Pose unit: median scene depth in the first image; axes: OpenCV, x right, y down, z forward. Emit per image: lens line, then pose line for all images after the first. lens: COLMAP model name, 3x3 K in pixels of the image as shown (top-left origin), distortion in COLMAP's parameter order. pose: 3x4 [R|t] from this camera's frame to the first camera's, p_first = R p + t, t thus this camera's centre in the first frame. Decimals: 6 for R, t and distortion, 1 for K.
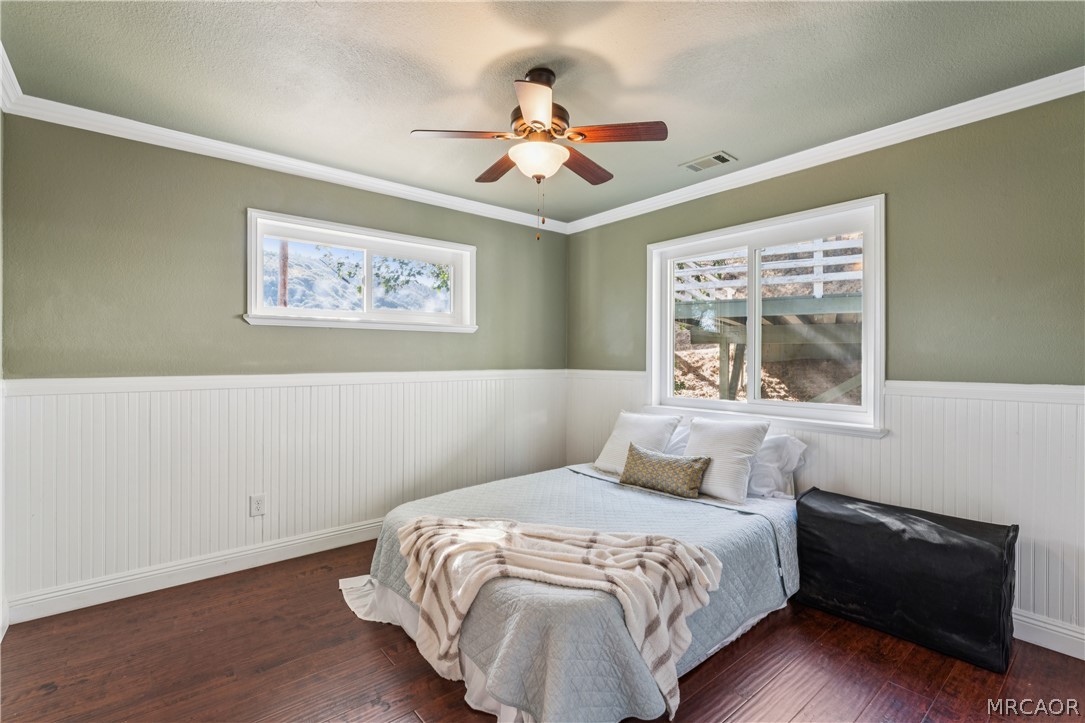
lens RADIAL K [[484.0, 0, 540.0], [0, 484.0, 361.3], [0, 0, 1]] dist [-0.003802, -0.001095]
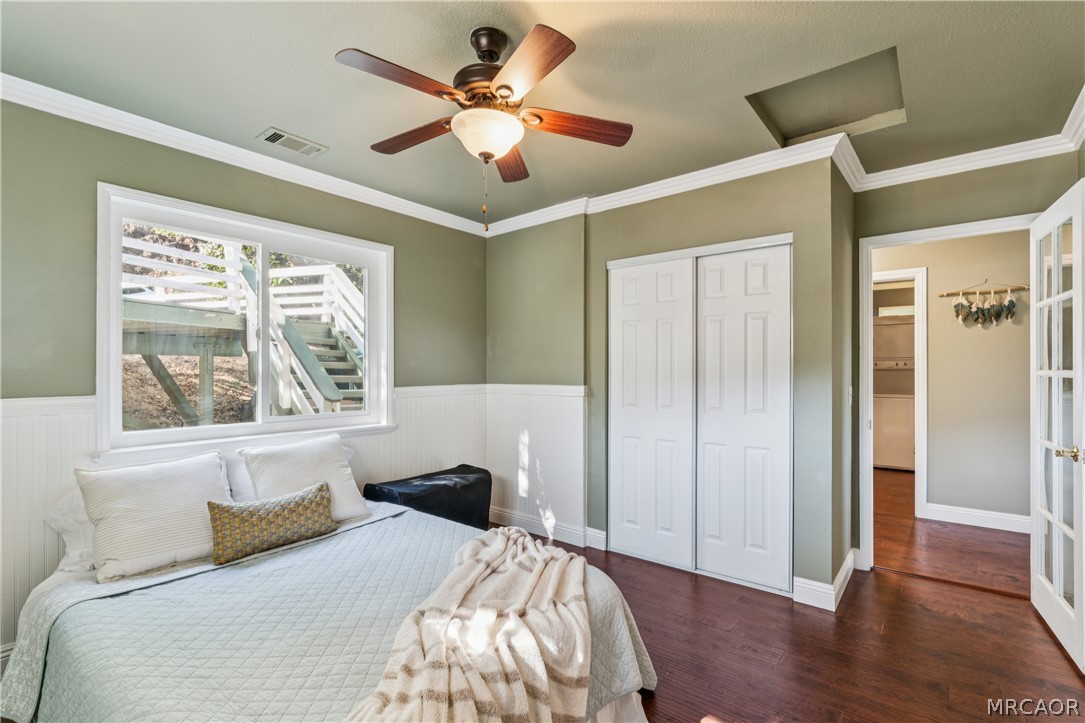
lens RADIAL K [[484.0, 0, 541.2], [0, 484.0, 366.1], [0, 0, 1]] dist [-0.003802, -0.001095]
pose [[-0.189609, 0.001797, 0.981858, -0.626065], [-0.000023, 0.999998, -0.001835, -0.017825], [-0.981860, -0.000370, -0.189609, 0.785315]]
